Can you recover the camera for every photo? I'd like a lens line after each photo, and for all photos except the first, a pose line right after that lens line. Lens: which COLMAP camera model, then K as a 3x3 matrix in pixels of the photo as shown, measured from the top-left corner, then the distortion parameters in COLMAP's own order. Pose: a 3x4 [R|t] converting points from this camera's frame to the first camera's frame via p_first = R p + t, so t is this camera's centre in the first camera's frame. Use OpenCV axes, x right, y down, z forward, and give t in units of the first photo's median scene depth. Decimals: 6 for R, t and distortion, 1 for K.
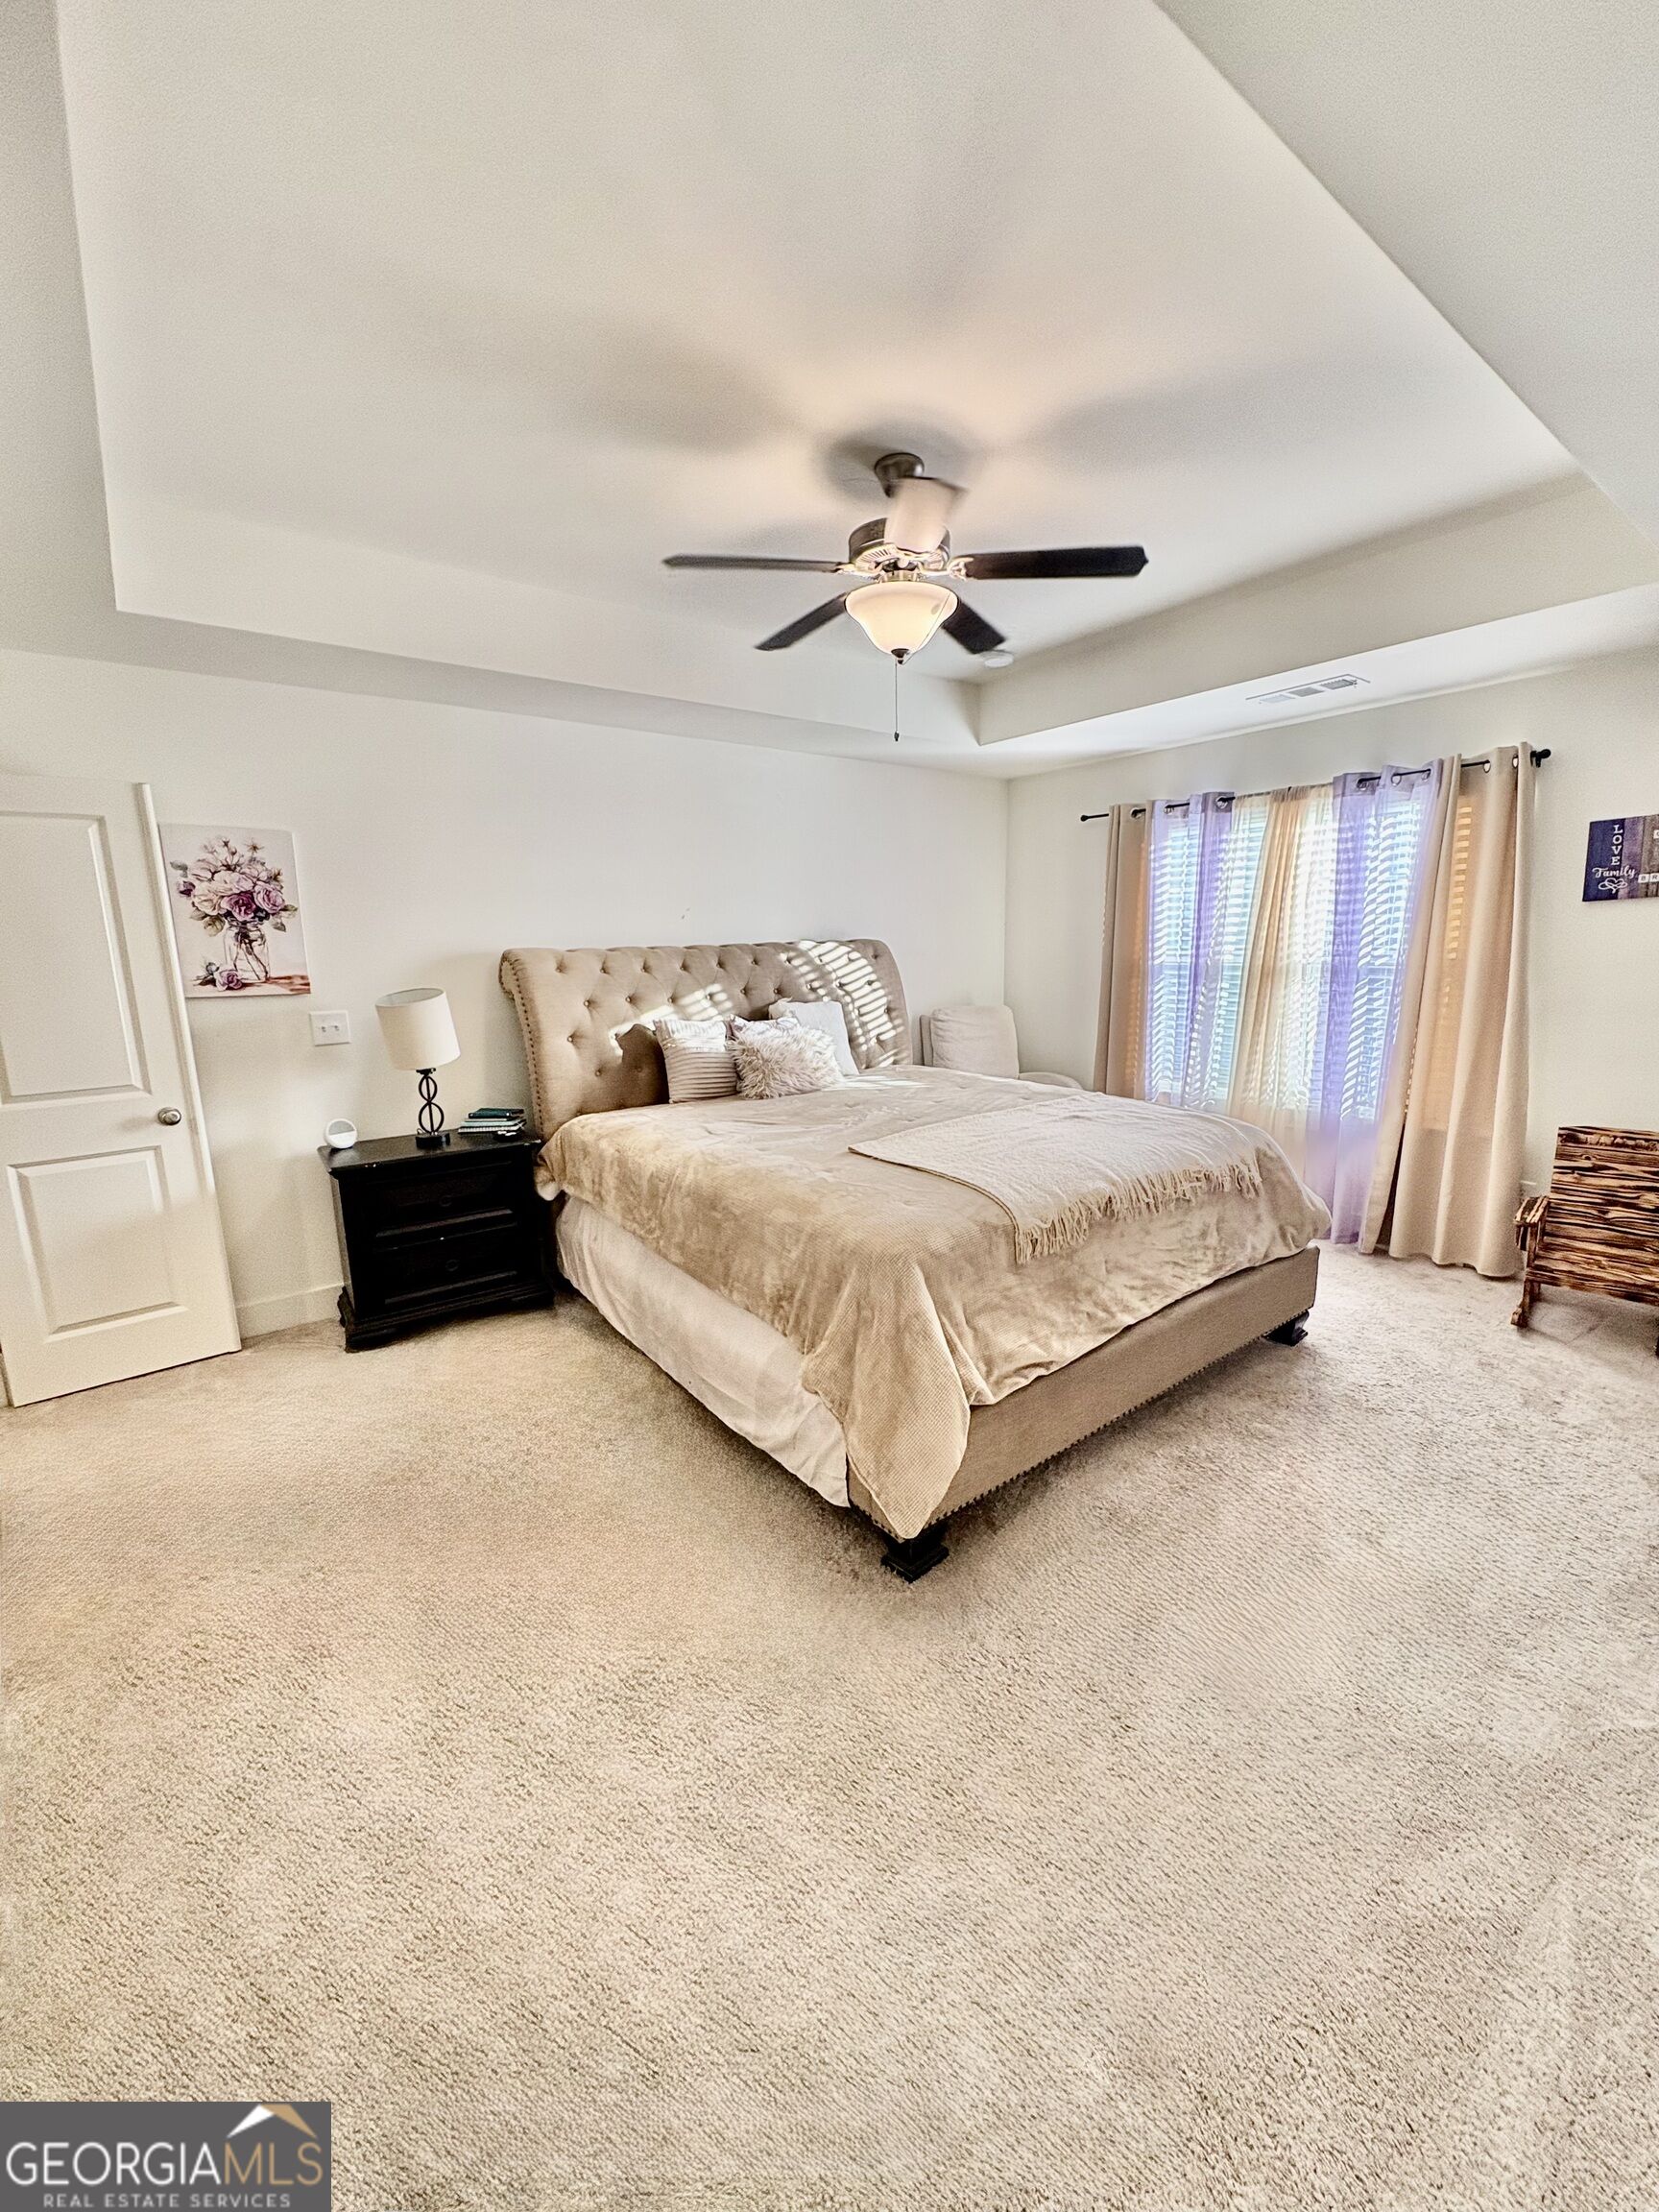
lens RADIAL K [[887.3, 0, 844.3], [0, 887.3, 1101.7], [0, 0, 1]] dist [0.001403, -0.000006]
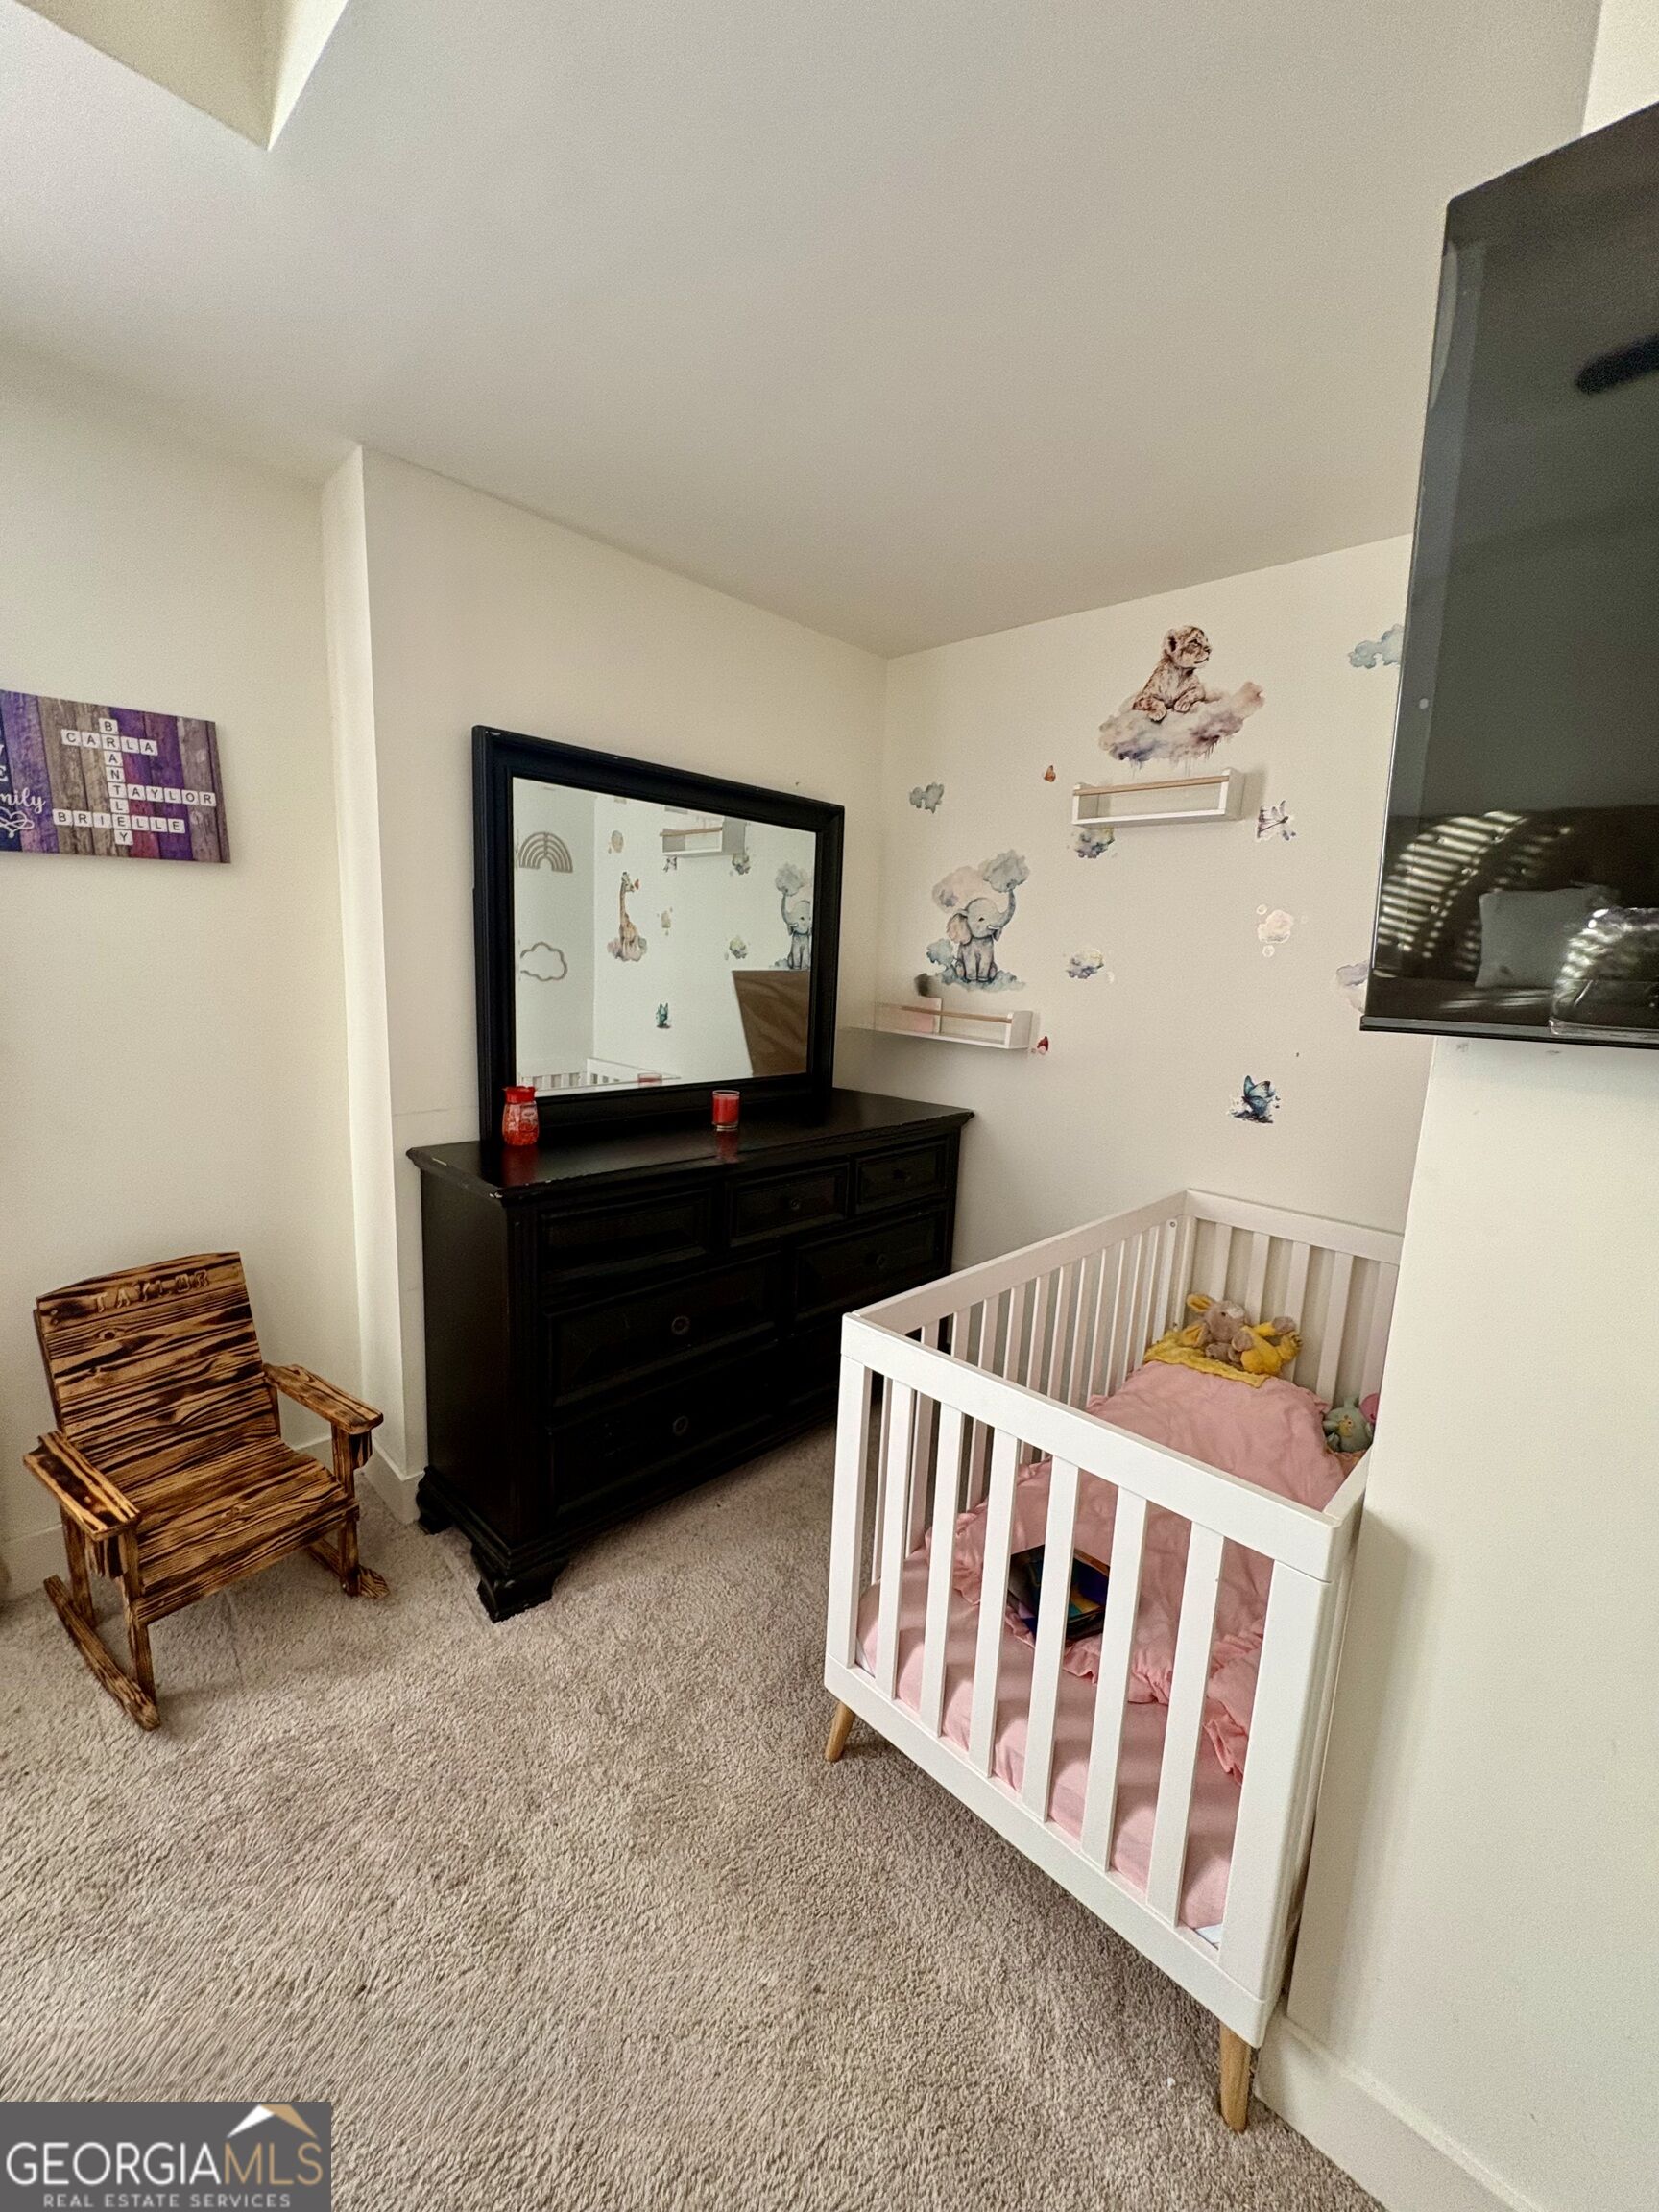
lens RADIAL K [[887.3, 0, 815.0], [0, 887.3, 1107.1], [0, 0, 1]] dist [0.001403, -0.000006]
pose [[-0.131768, -0.148272, 0.980129, 0.274603], [0.150039, 0.974375, 0.167573, -0.098070], [-0.979860, 0.169138, -0.106144, 0.617250]]
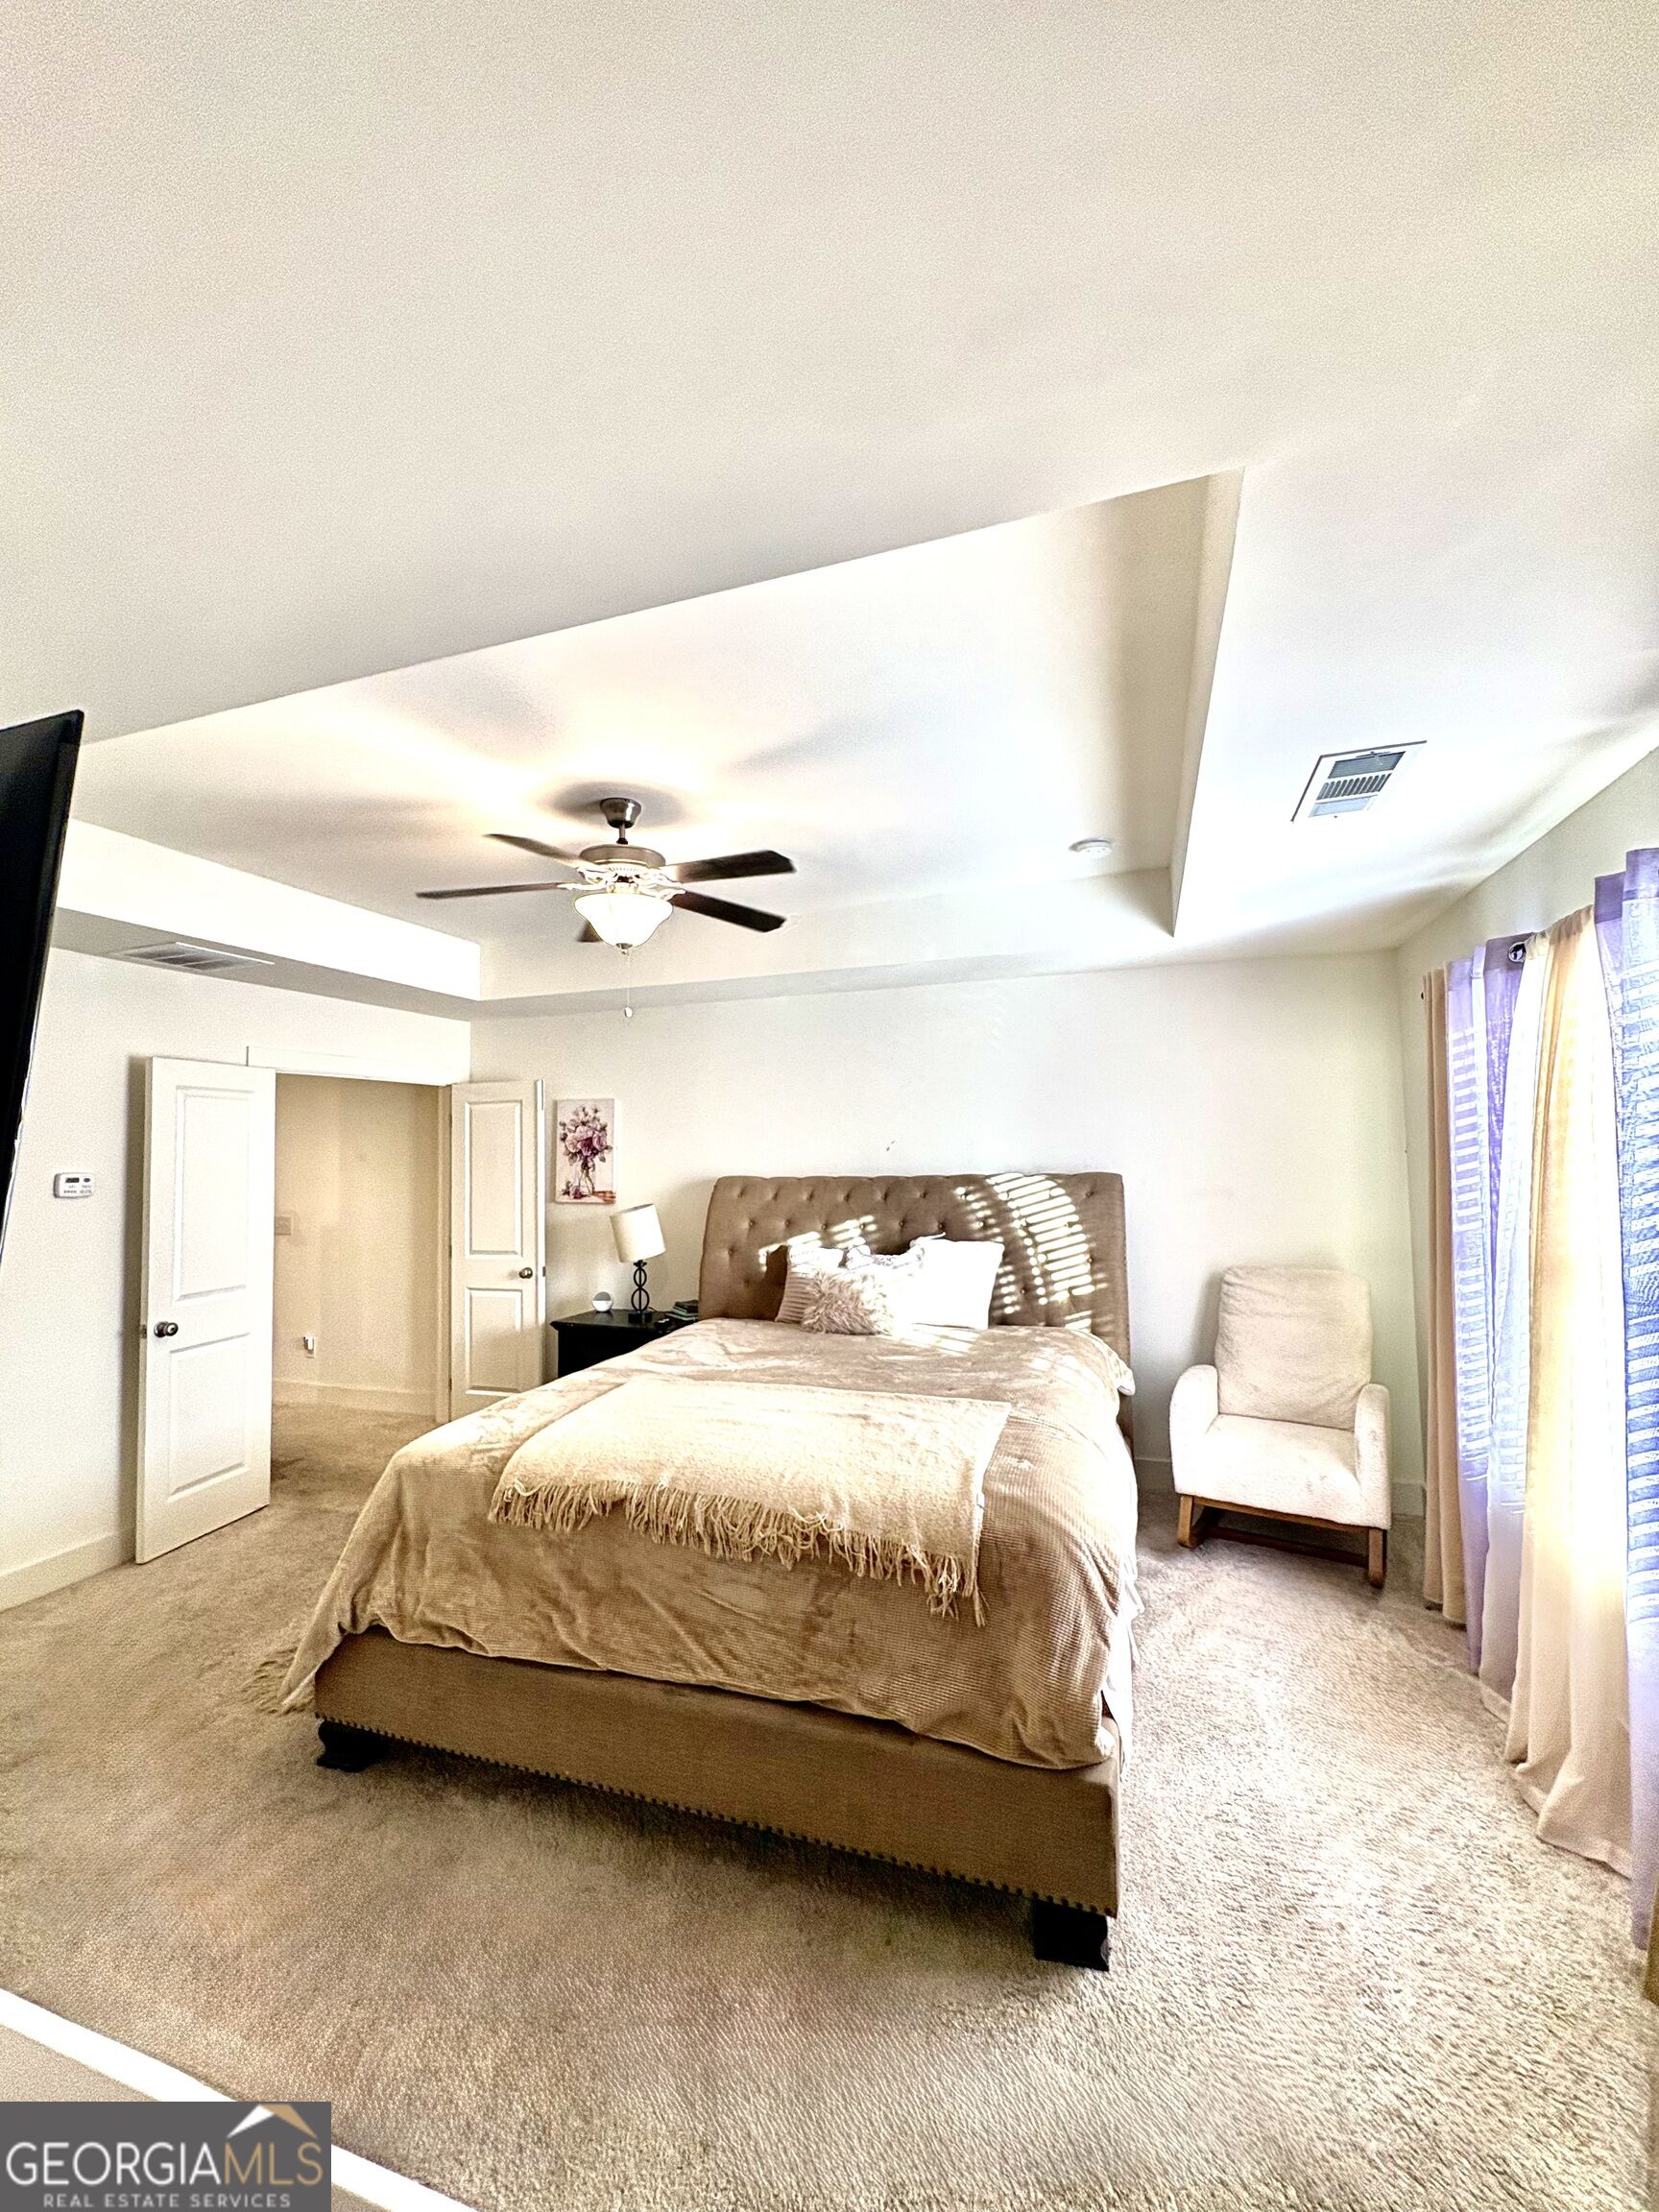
lens RADIAL K [[887.3, 0, 839.1], [0, 887.3, 1112.8], [0, 0, 1]] dist [0.001403, -0.000006]
pose [[0.547987, -0.028516, -0.836000, 0.869832], [-0.151007, 0.979626, -0.132398, -0.132052], [0.822743, 0.198794, 0.532517, 0.492207]]
